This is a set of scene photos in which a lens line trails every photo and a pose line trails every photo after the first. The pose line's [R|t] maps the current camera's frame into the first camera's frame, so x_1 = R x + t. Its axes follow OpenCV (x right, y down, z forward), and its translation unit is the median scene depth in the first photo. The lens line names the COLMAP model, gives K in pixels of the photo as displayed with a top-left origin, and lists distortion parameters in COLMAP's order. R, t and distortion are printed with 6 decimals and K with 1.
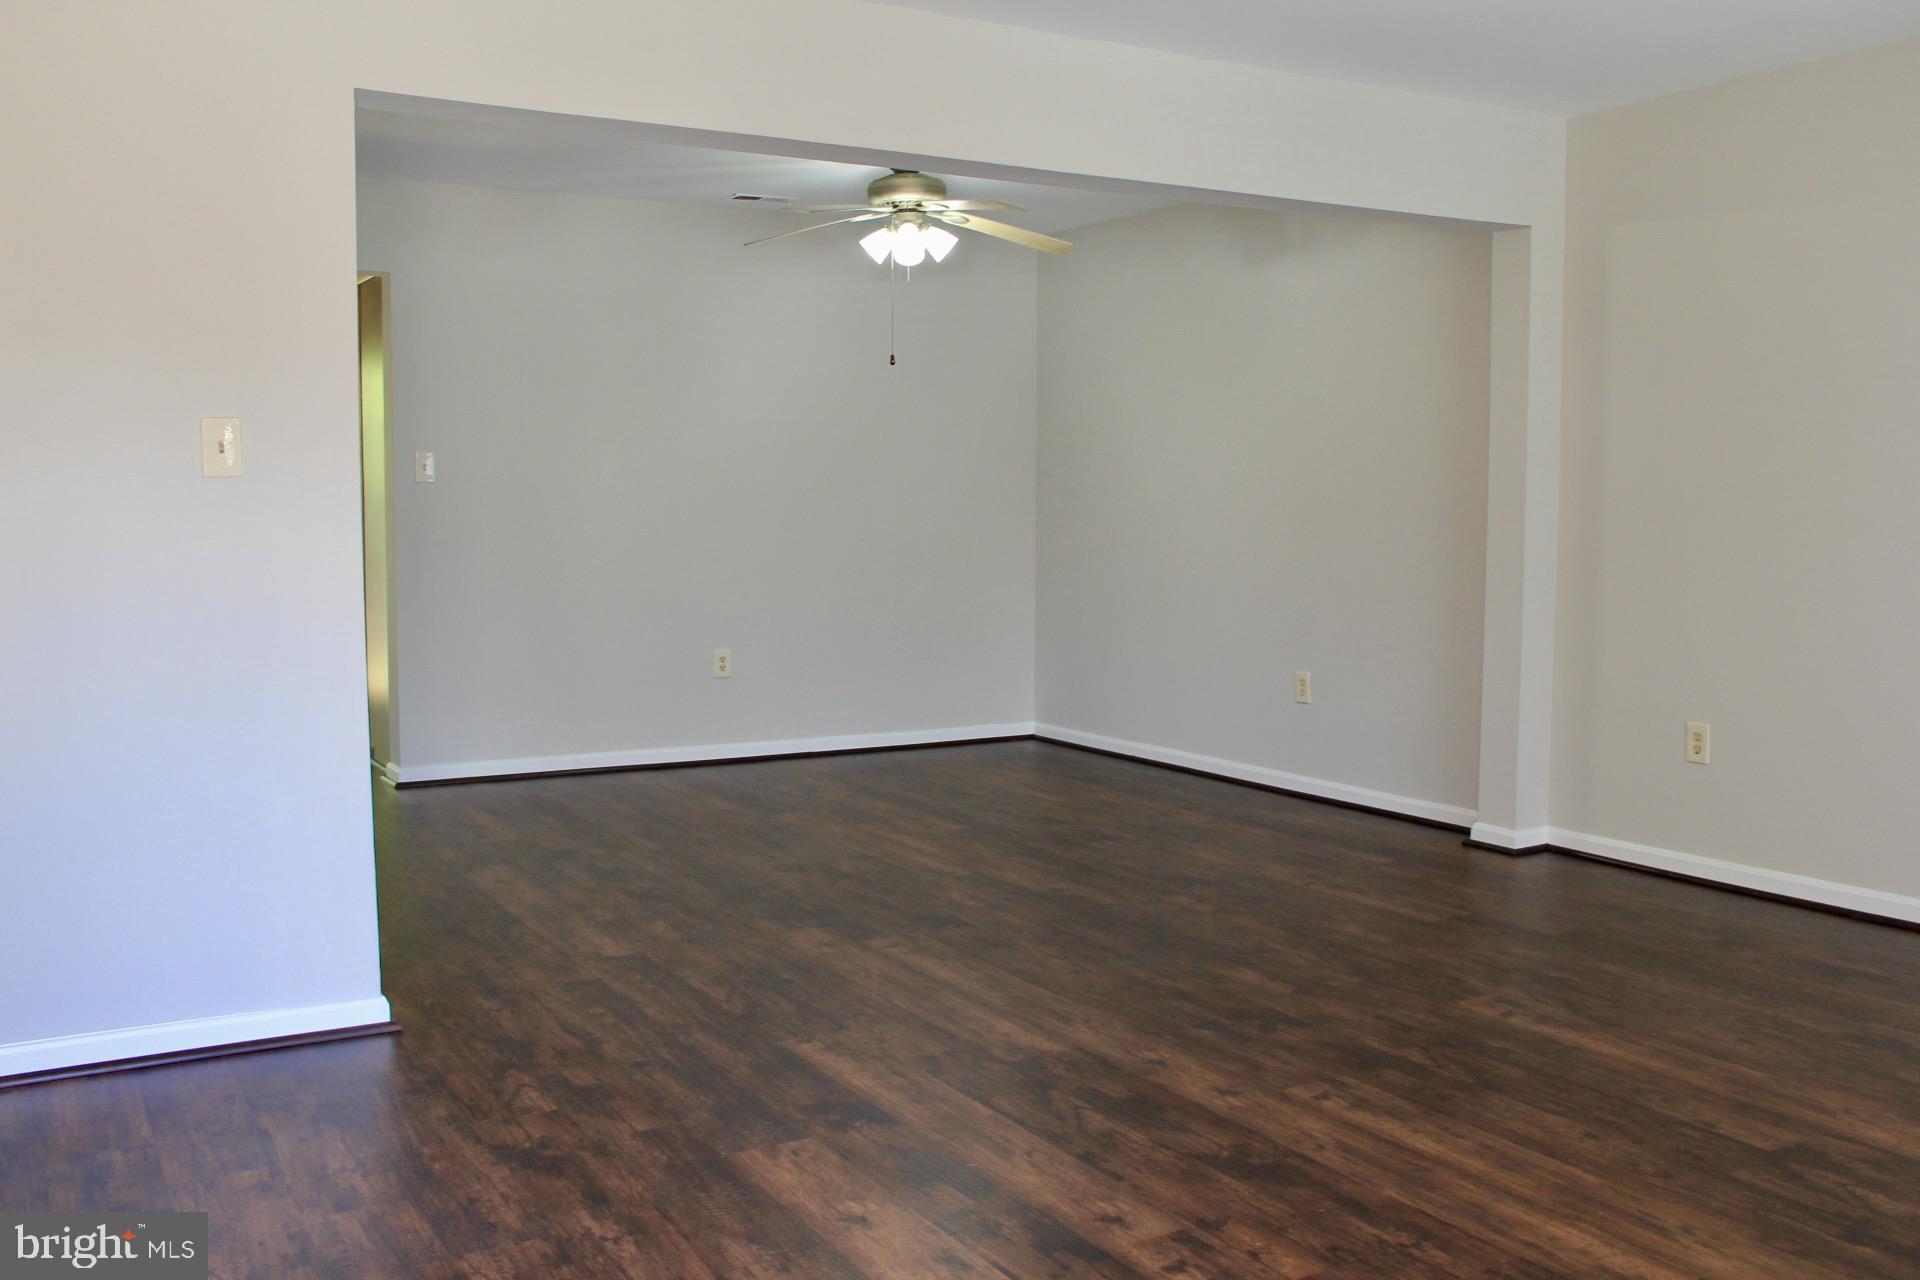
lens RADIAL K [[1711.7, 0, 960.0], [0, 1711.7, 640.0], [0, 0, 1]] dist [-0.154745, 0.184818]
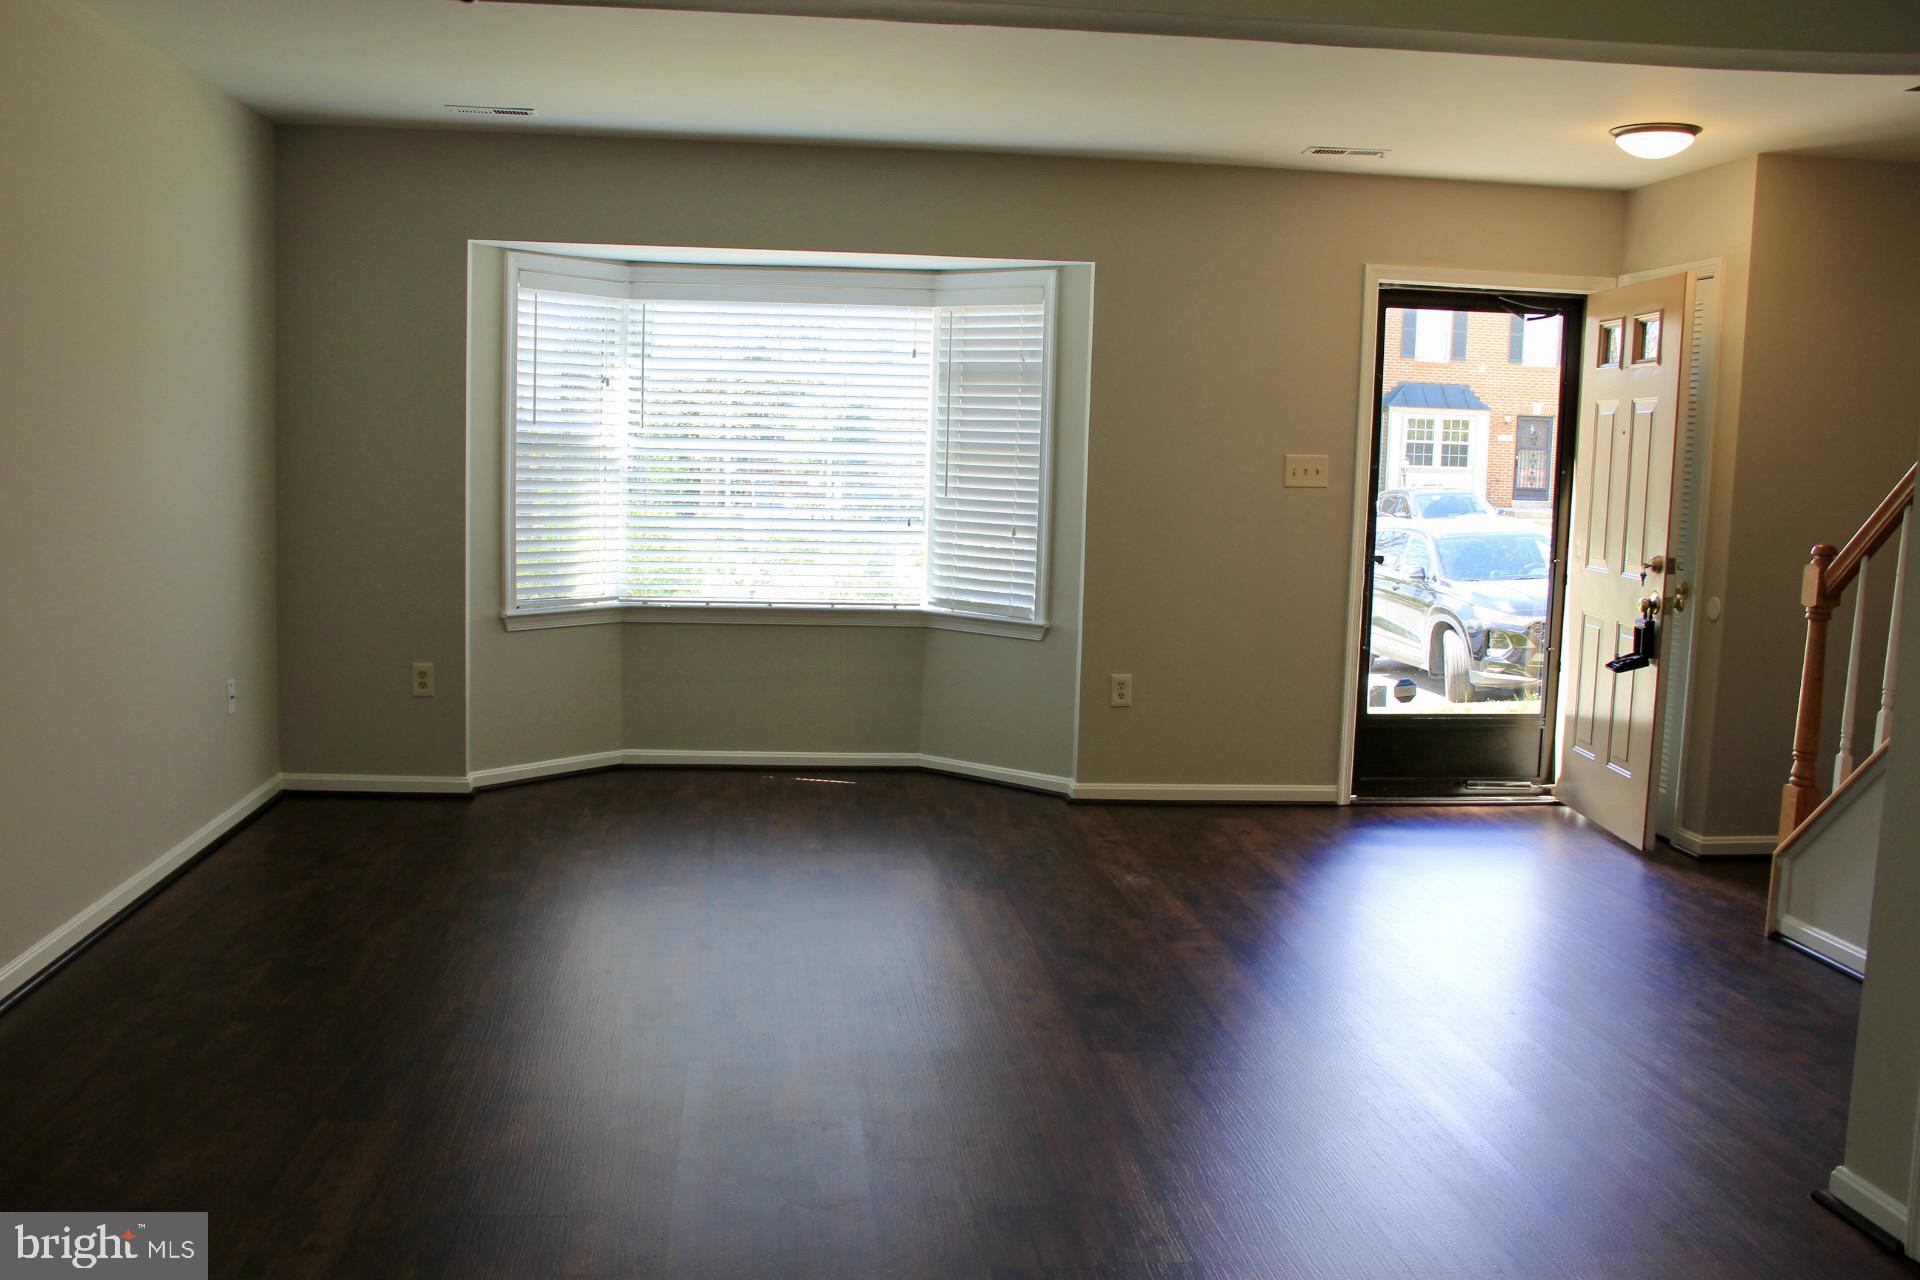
lens RADIAL K [[1711.7, 0, 960.0], [0, 1711.7, 640.0], [0, 0, 1]] dist [-0.154745, 0.184818]
pose [[-0.907905, -0.075760, 0.412272, -0.272488], [0.005035, 0.981490, 0.191449, -0.213462], [-0.419145, 0.175893, -0.890718, 1.930668]]
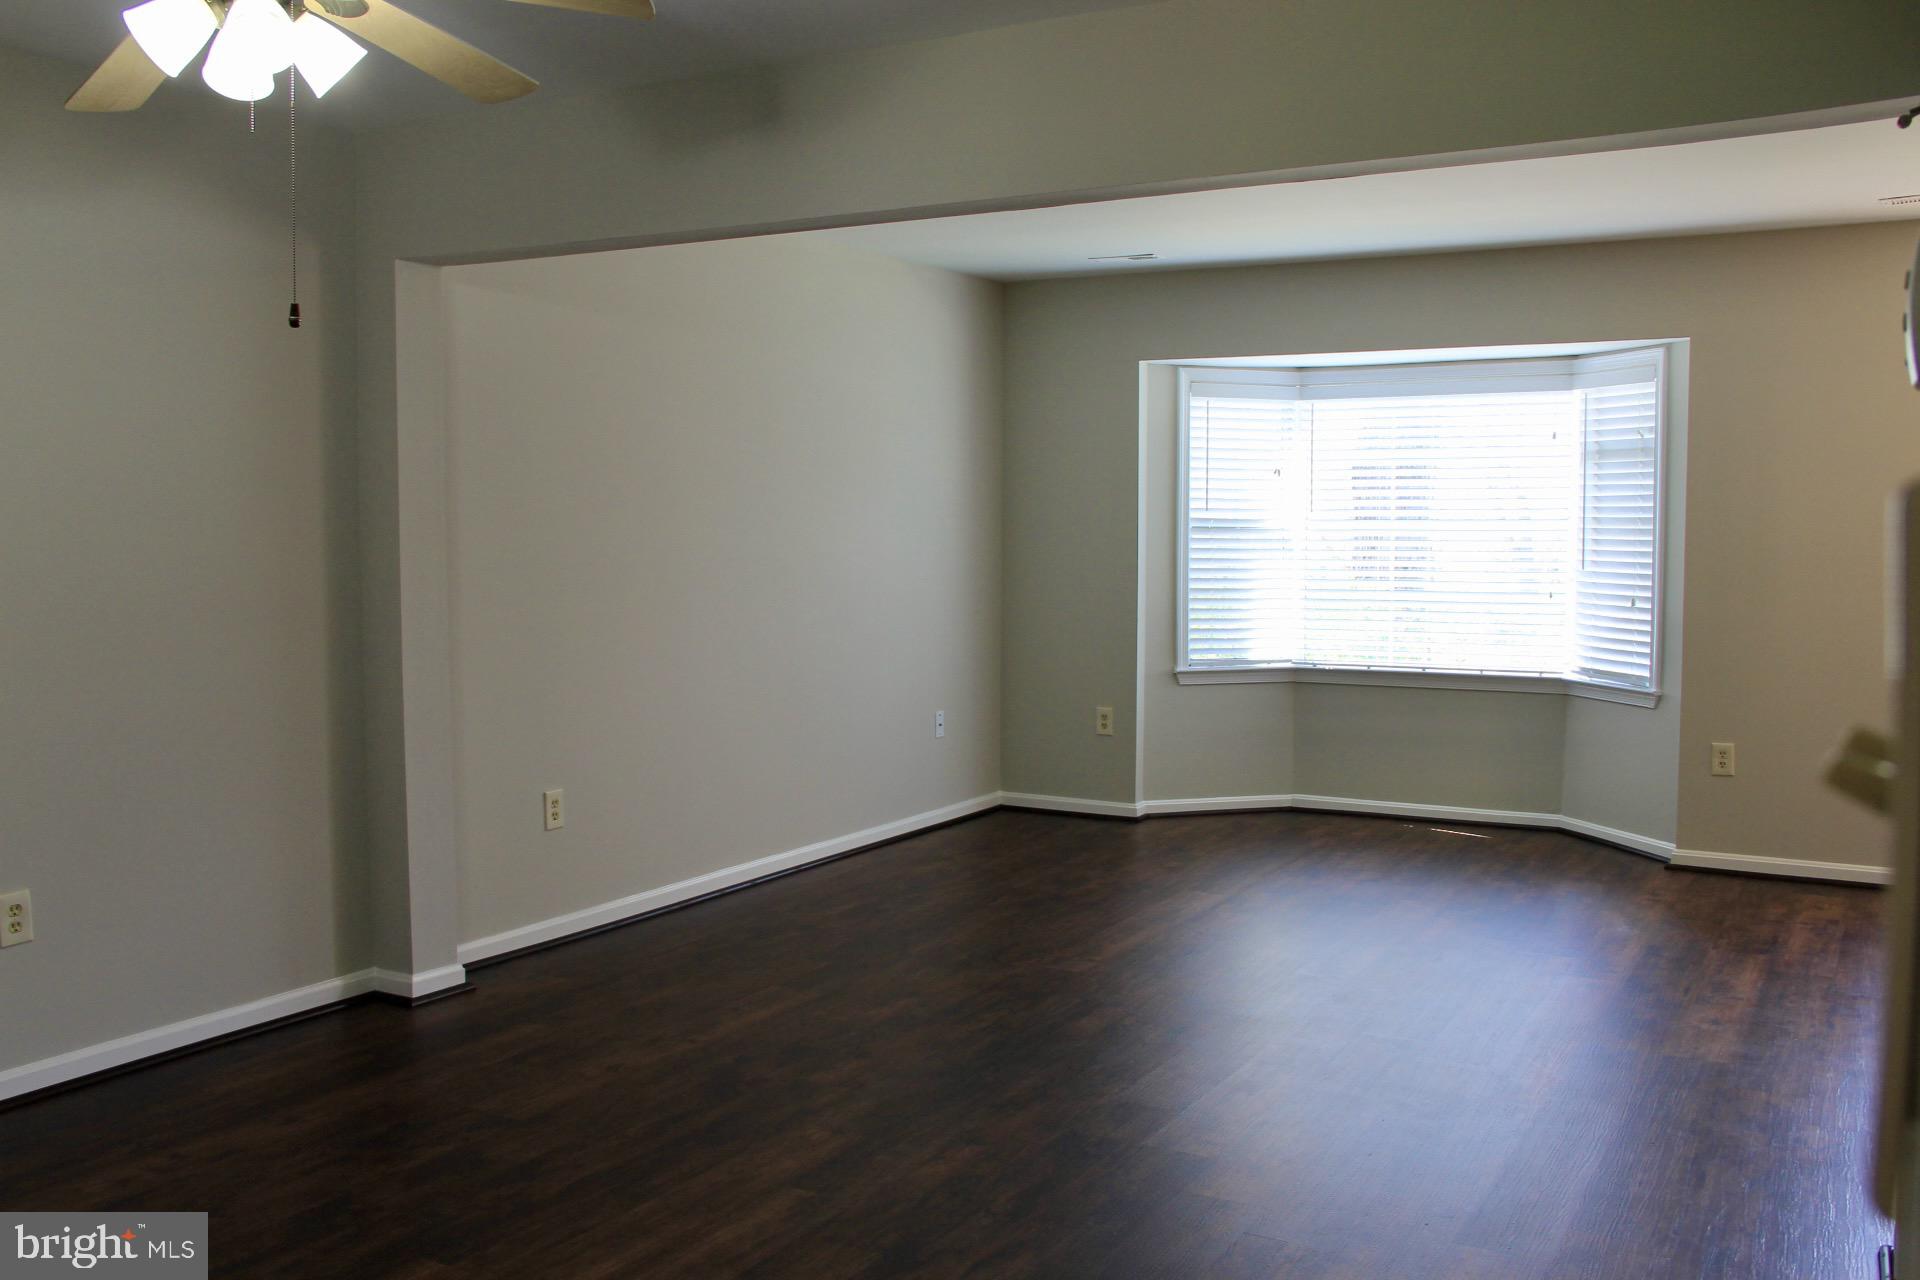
lens RADIAL K [[1711.7, 0, 960.0], [0, 1711.7, 640.0], [0, 0, 1]] dist [-0.154745, 0.184818]
pose [[-0.483752, -0.060305, 0.873125, -0.825856], [0.075016, 0.991095, 0.110015, -0.194821], [-0.871984, 0.118718, -0.474920, 1.789891]]
